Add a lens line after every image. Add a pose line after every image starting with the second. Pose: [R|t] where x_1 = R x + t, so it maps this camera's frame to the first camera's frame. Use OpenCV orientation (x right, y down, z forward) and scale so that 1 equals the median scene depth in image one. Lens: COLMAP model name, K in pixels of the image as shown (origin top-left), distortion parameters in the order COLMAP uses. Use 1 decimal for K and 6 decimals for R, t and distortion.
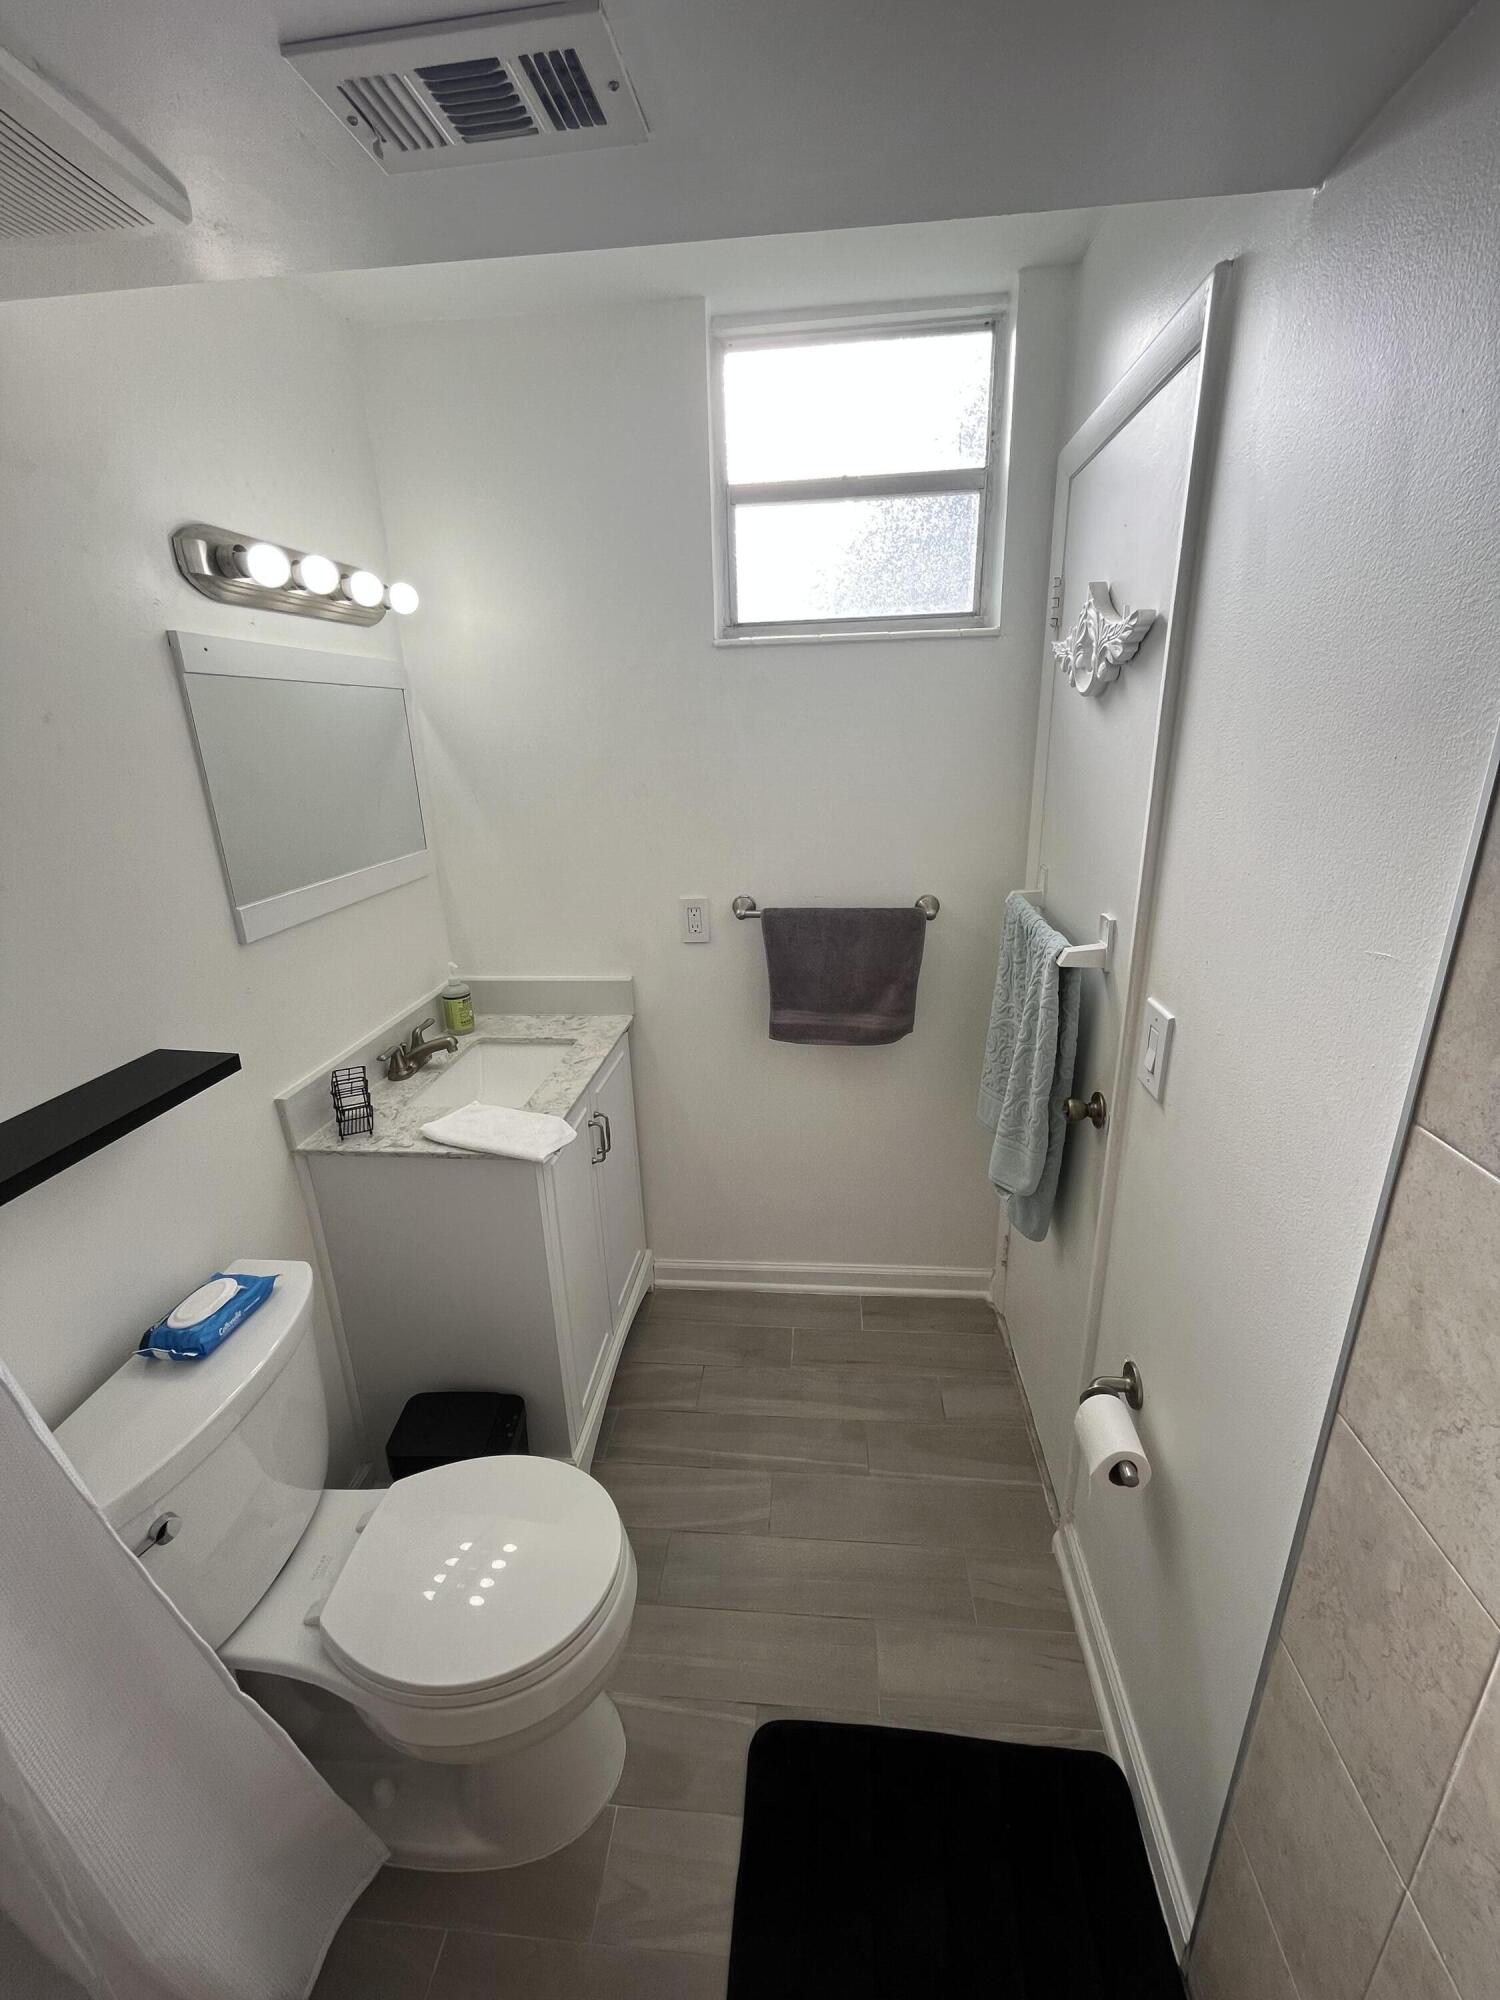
lens RADIAL K [[816.9, 0, 751.5], [0, 816.9, 994.5], [0, 0, 1]] dist [-0.000946, 0.000056]
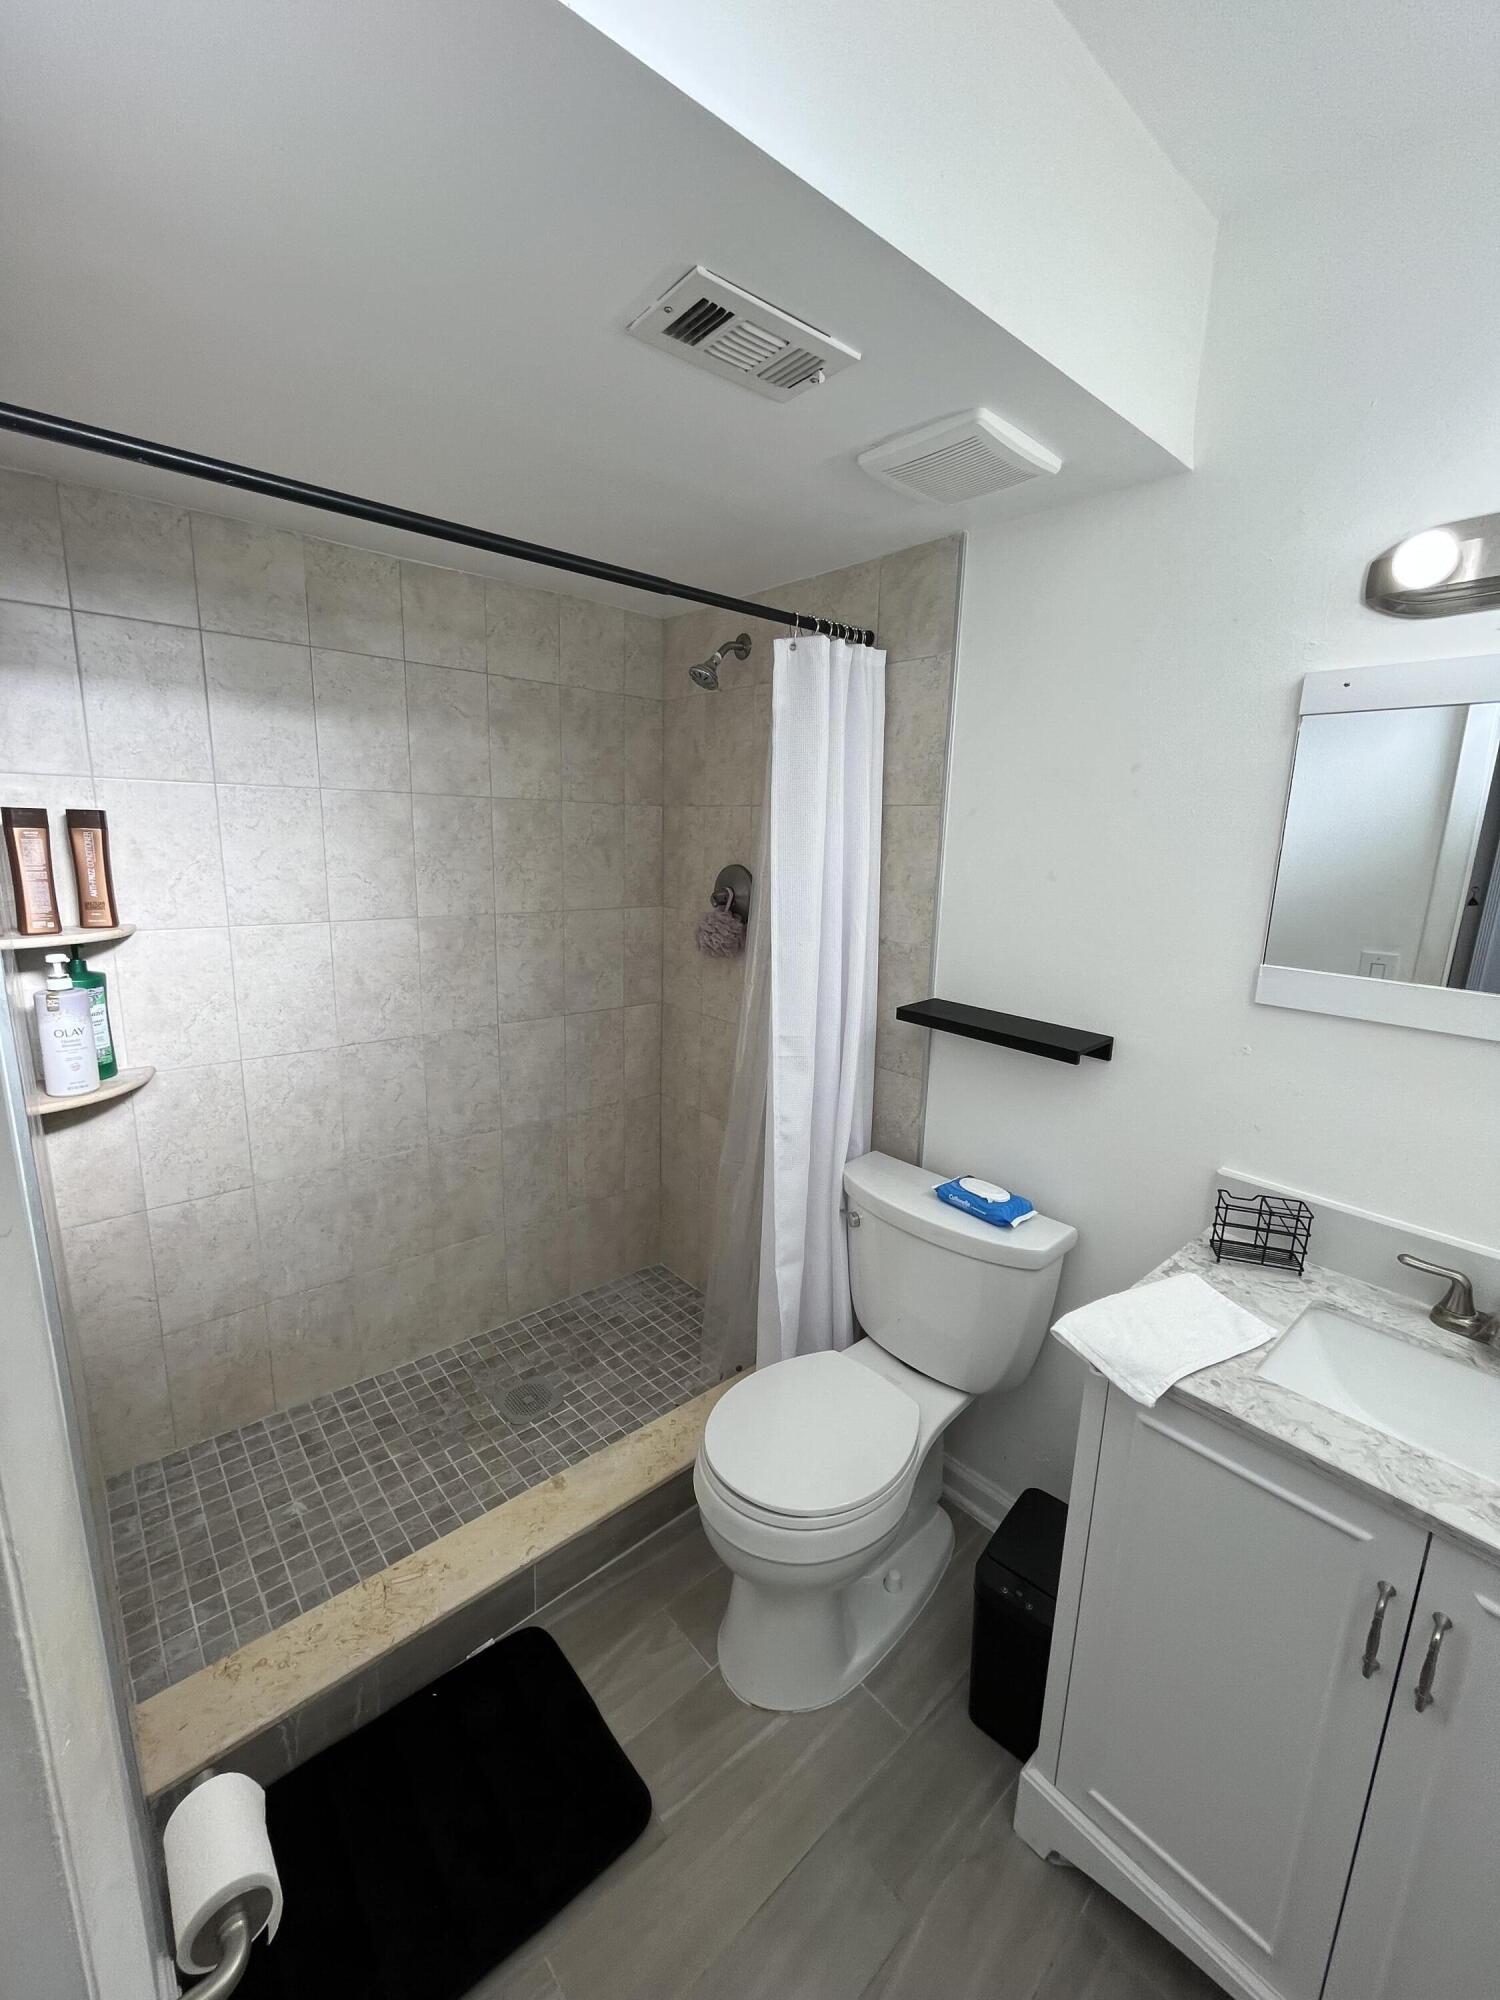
lens RADIAL K [[816.9, 0, 751.5], [0, 816.9, 994.5], [0, 0, 1]] dist [-0.000946, 0.000056]
pose [[-0.672232, 0.165106, -0.721696, 0.444614], [-0.242404, 0.871996, 0.425281, -0.336085], [0.699532, 0.460829, -0.546161, 1.134630]]
